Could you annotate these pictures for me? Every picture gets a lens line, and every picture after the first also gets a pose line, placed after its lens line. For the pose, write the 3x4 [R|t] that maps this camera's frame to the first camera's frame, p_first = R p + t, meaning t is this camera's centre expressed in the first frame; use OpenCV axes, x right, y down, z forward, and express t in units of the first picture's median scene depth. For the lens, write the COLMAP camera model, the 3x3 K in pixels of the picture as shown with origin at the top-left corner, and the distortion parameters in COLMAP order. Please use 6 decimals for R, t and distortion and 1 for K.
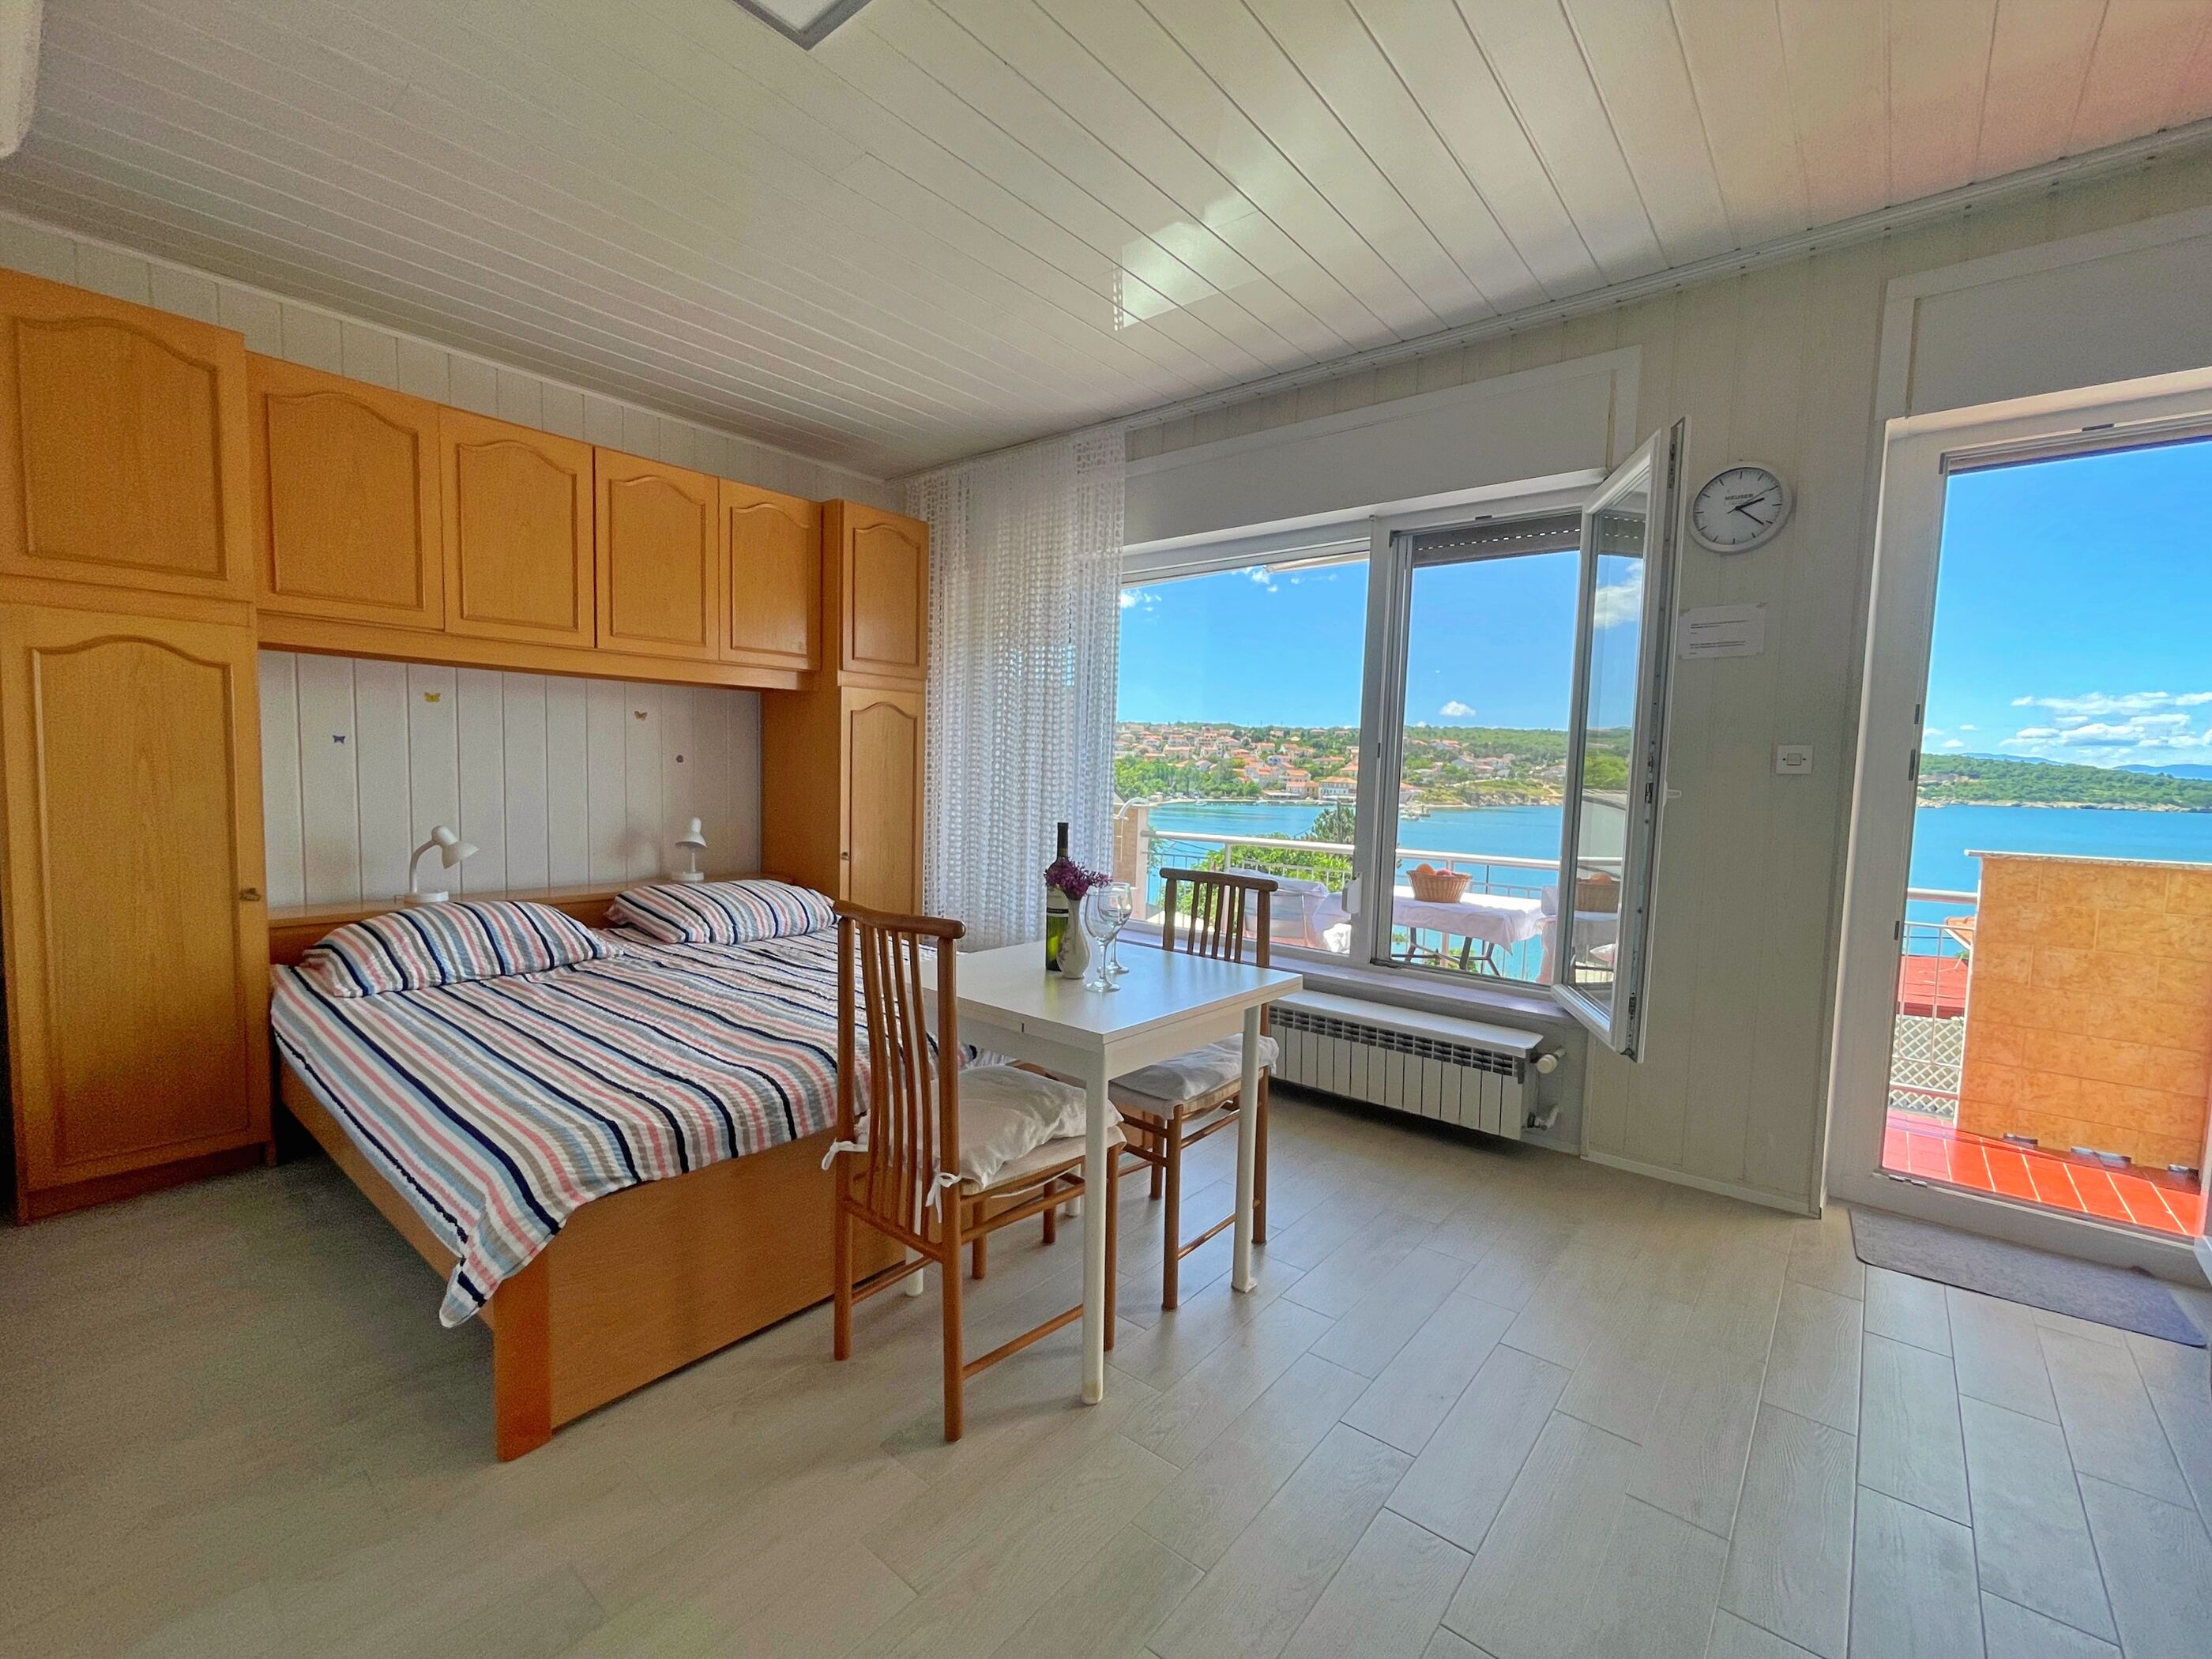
lens RADIAL K [[943.7, 0, 1094.3], [0, 943.7, 838.2], [0, 0, 1]] dist [-0.001420, 0.000291]
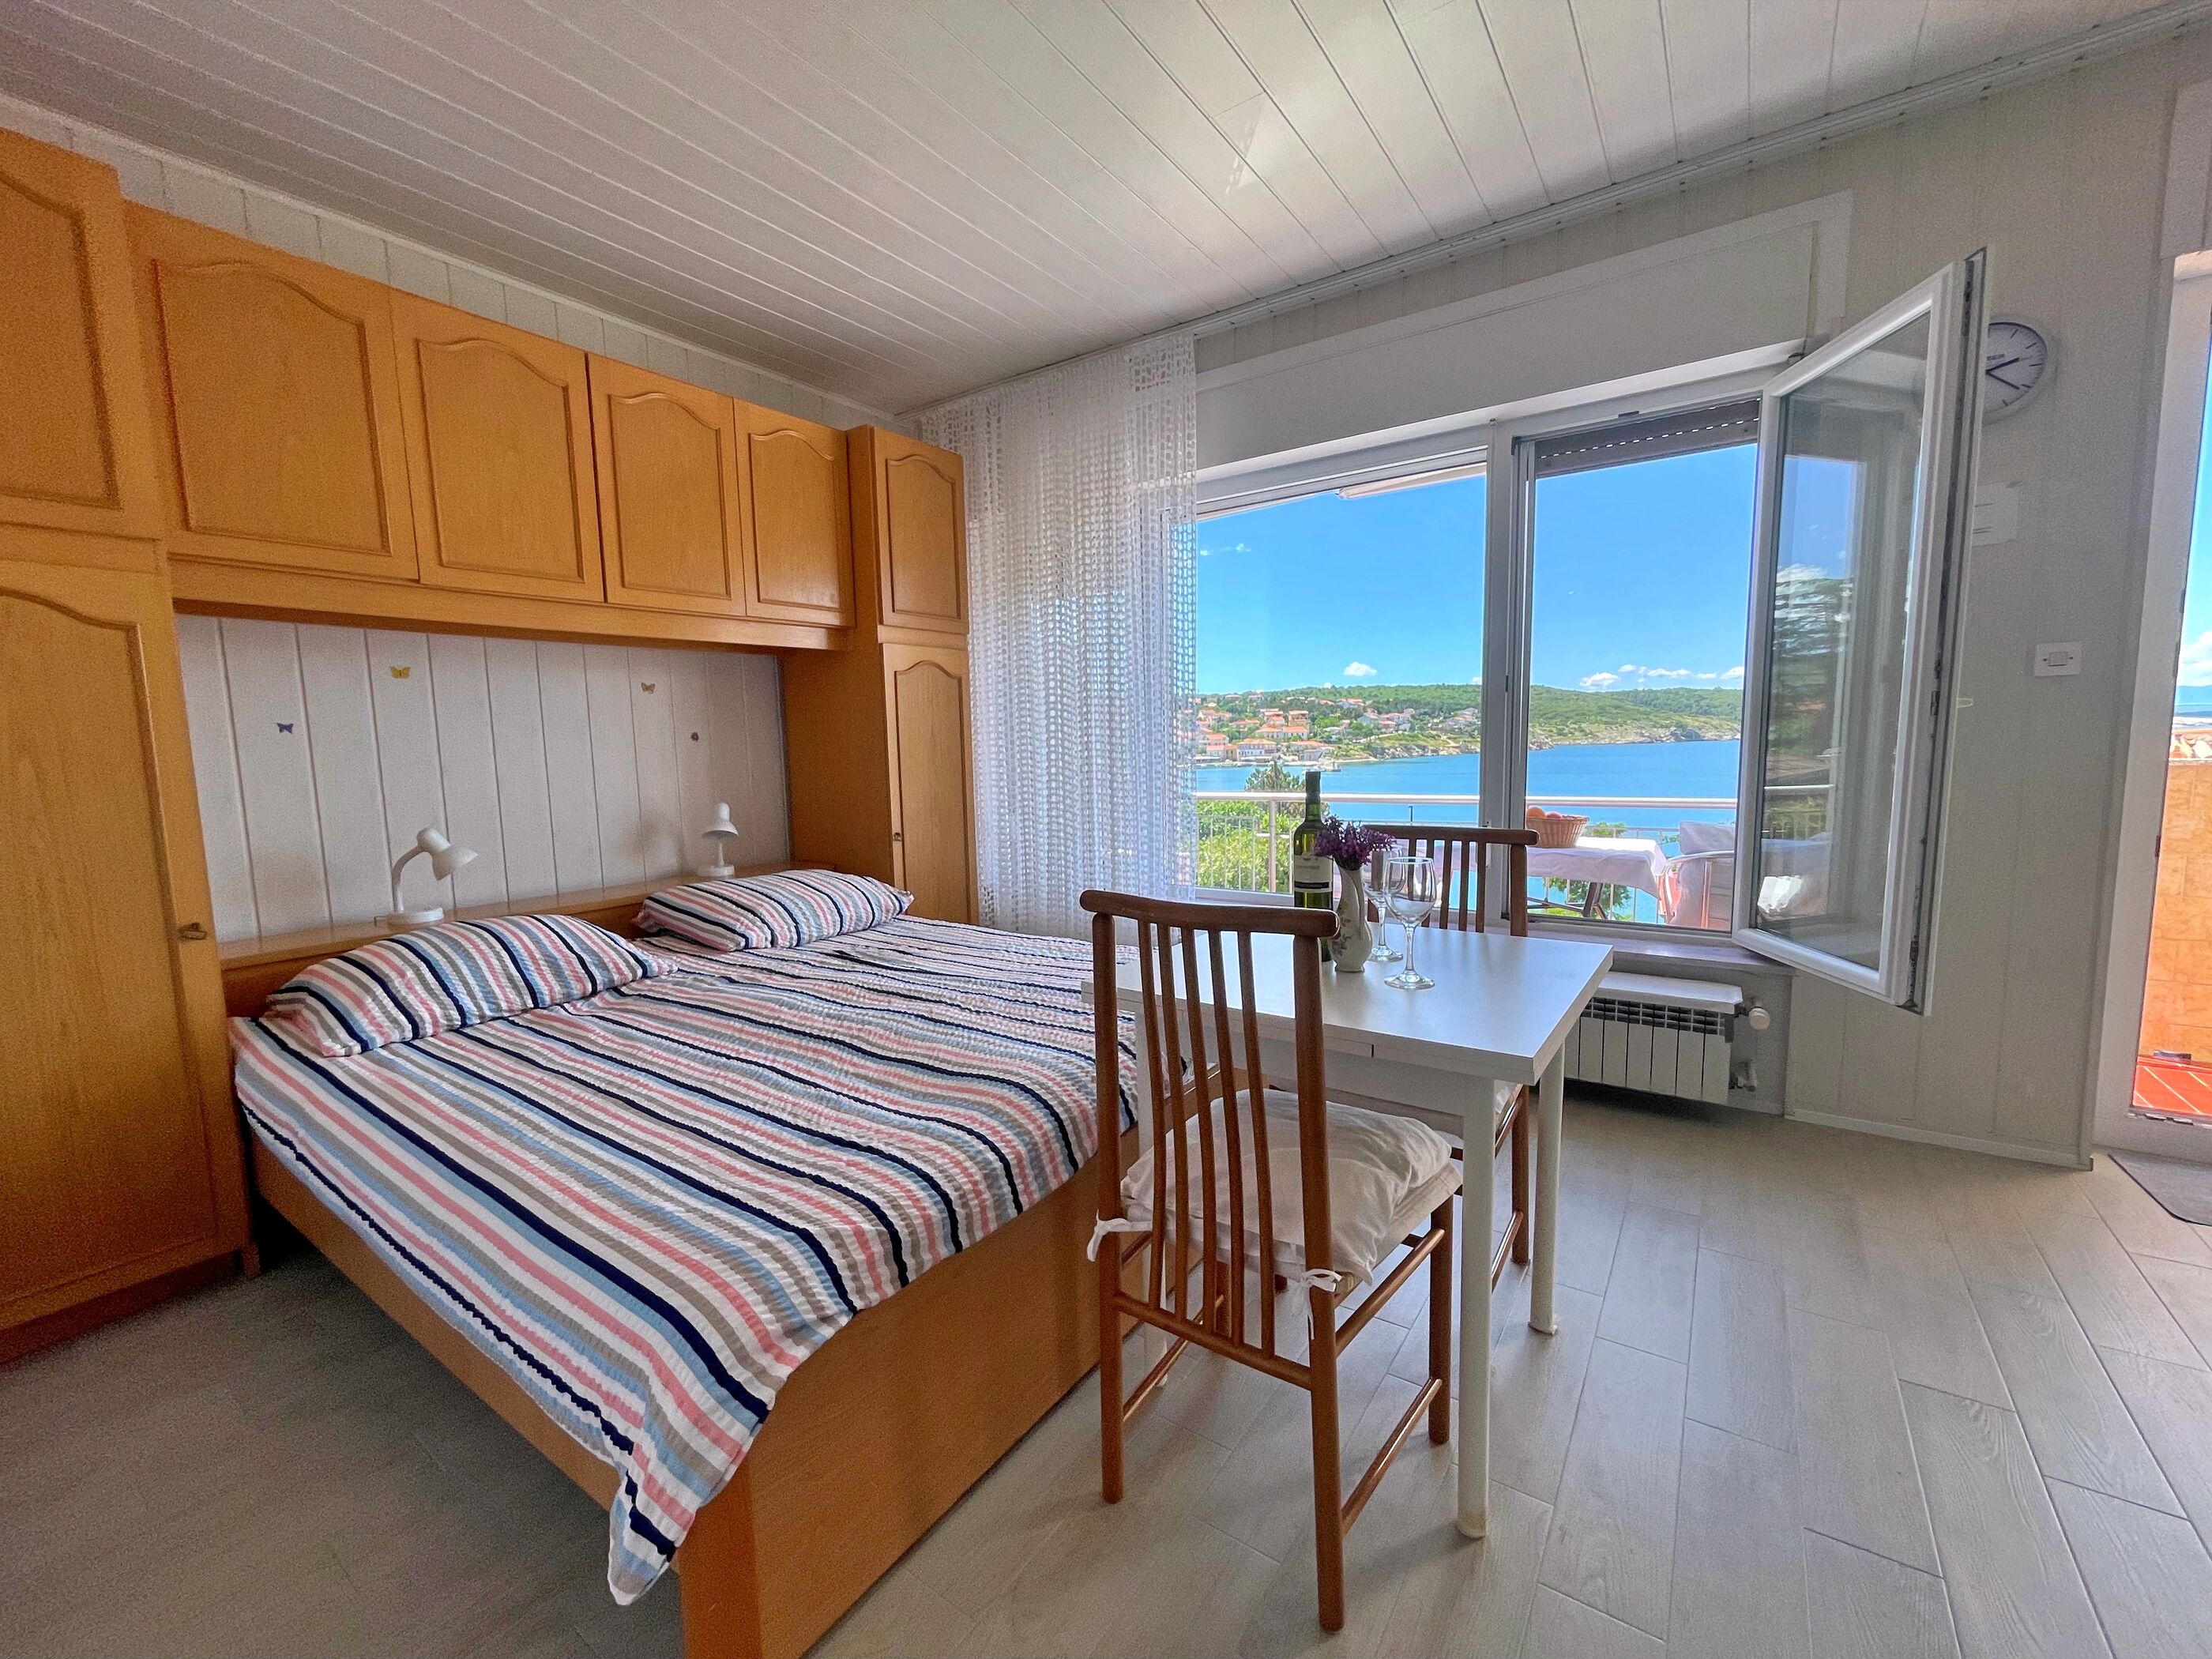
lens RADIAL K [[903.1, 0, 1098.4], [0, 903.1, 836.9], [0, 0, 1]] dist [-0.001600, 0.000607]
pose [[0.995227, -0.060300, 0.076729, -0.214754], [0.057791, 0.997732, 0.034521, 0.001125], [-0.078636, -0.029922, 0.996454, 0.215549]]
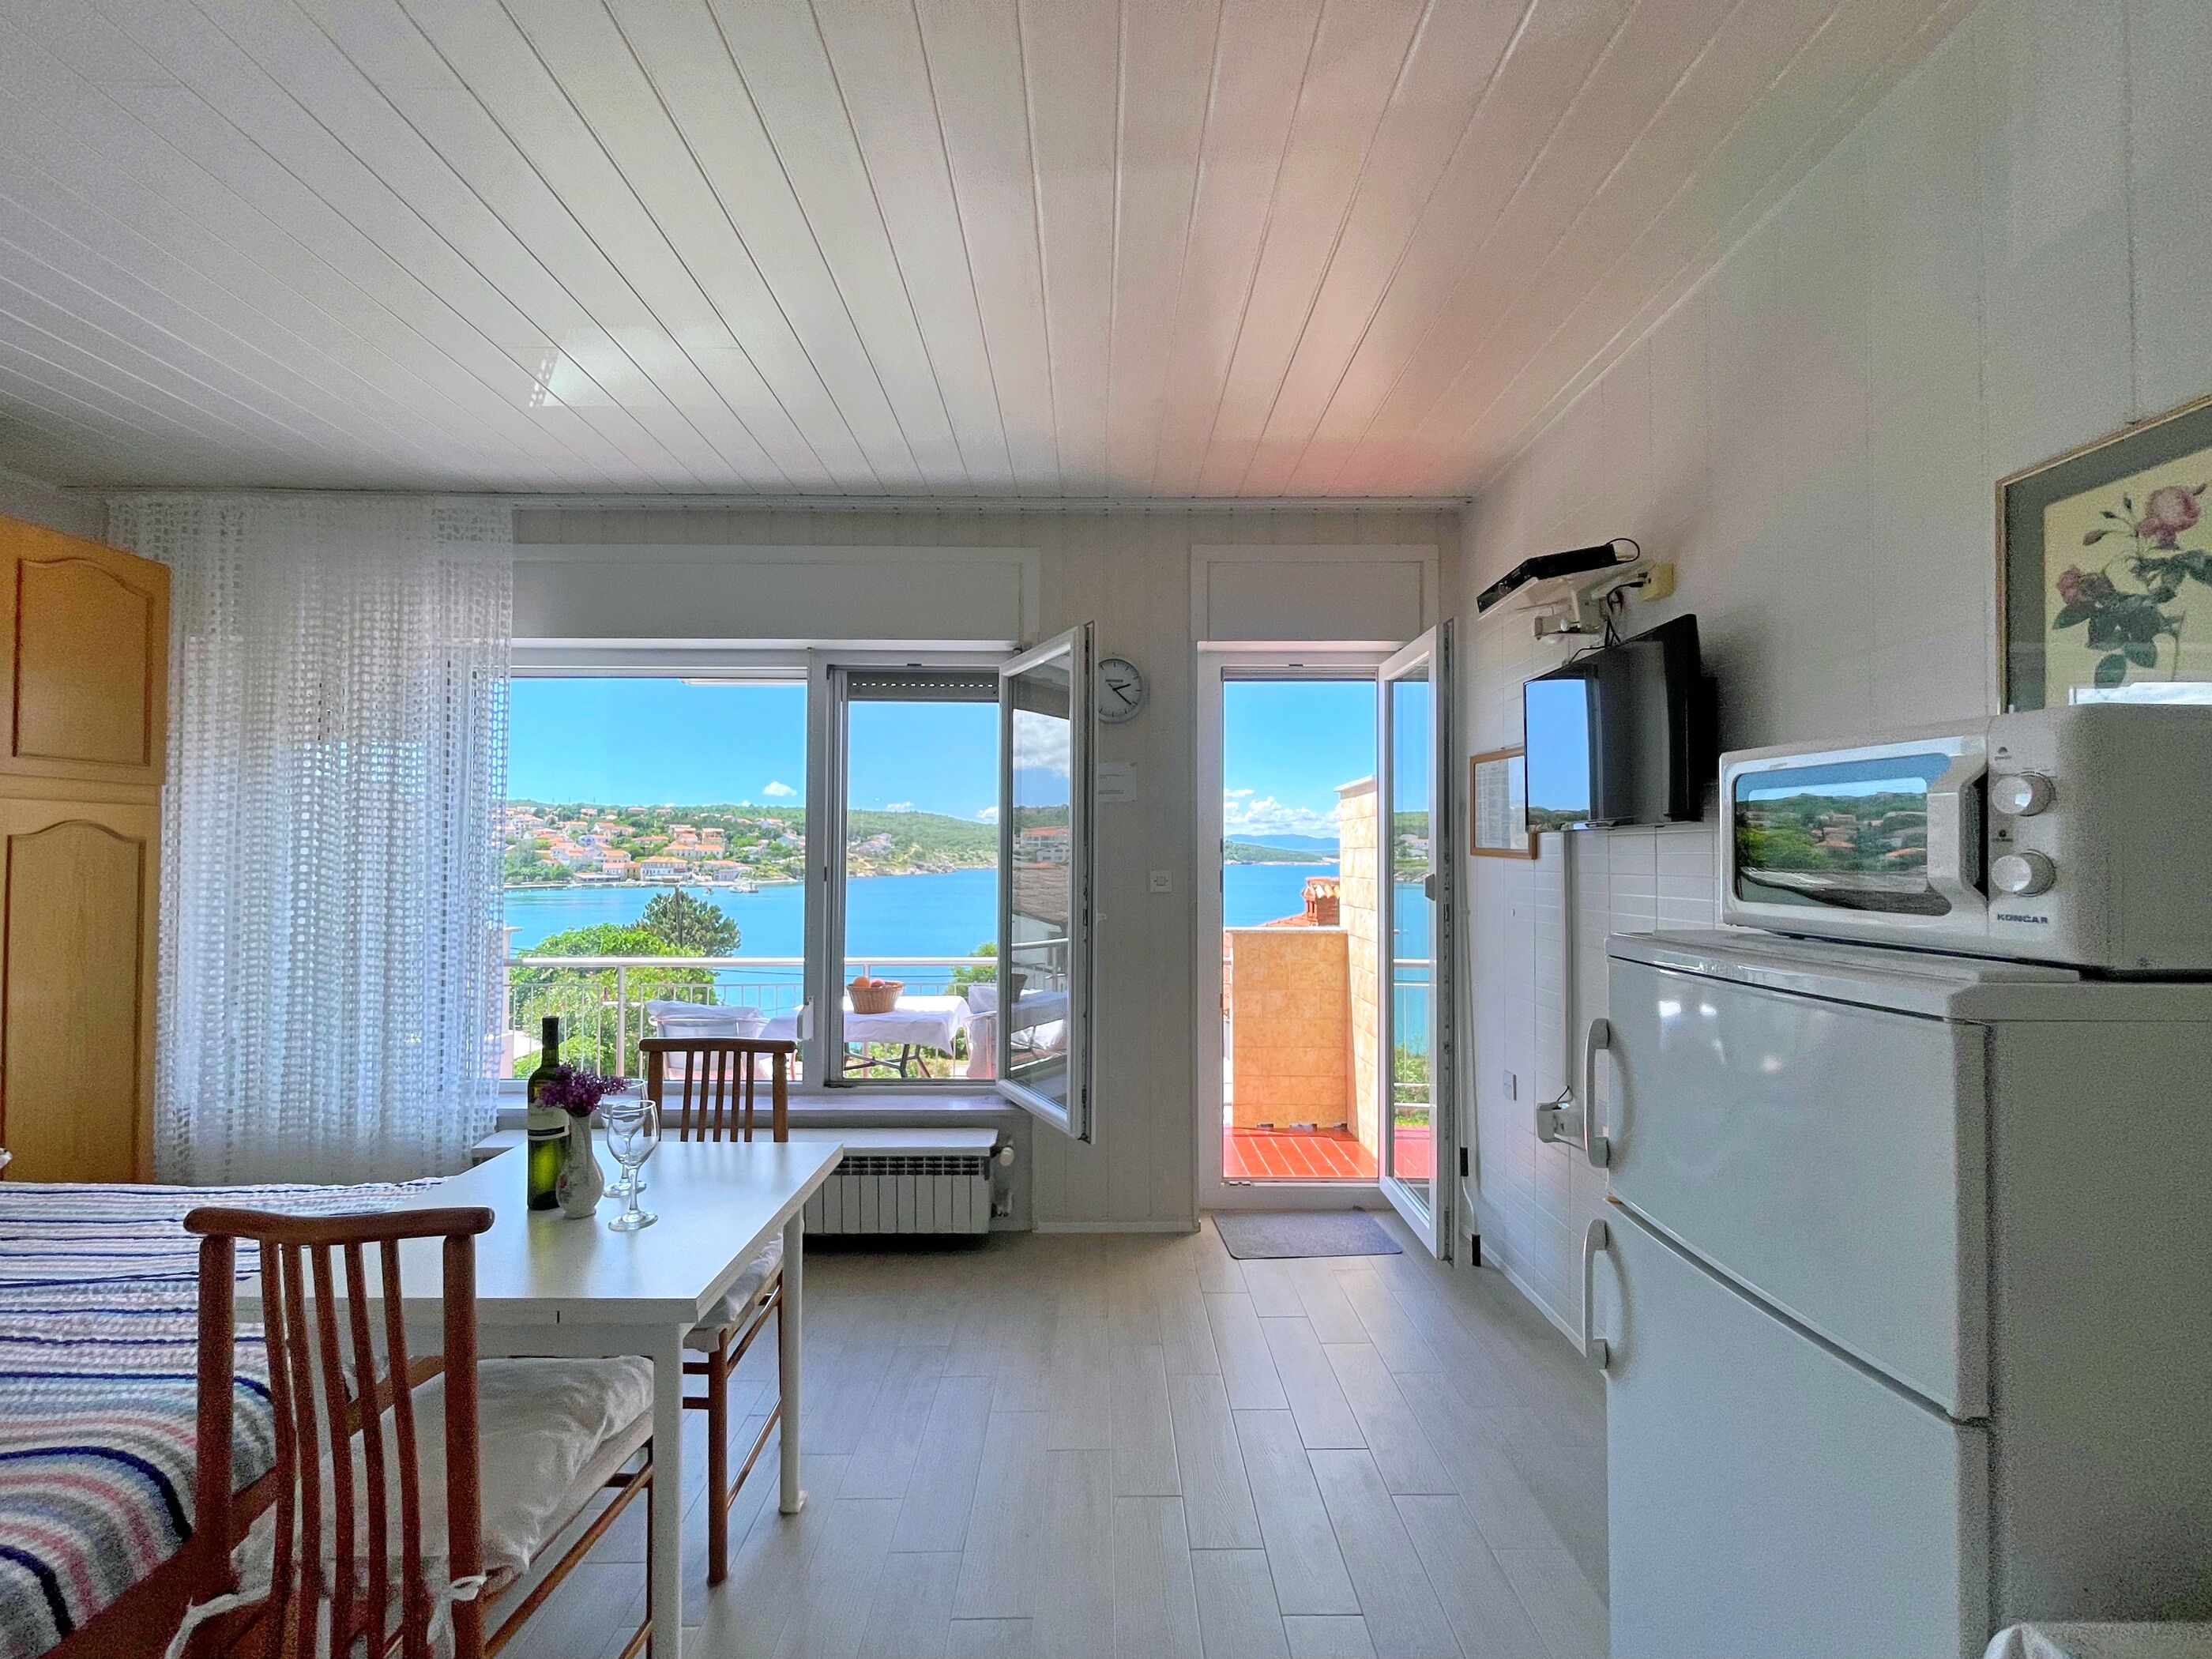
lens RADIAL K [[903.1, 0, 1098.4], [0, 903.1, 836.9], [0, 0, 1]] dist [-0.001600, 0.000607]
pose [[0.762571, -0.011916, 0.646794, -0.136421], [0.065936, 0.996055, -0.059389, -0.073618], [-0.643535, 0.087936, 0.760349, 0.085713]]
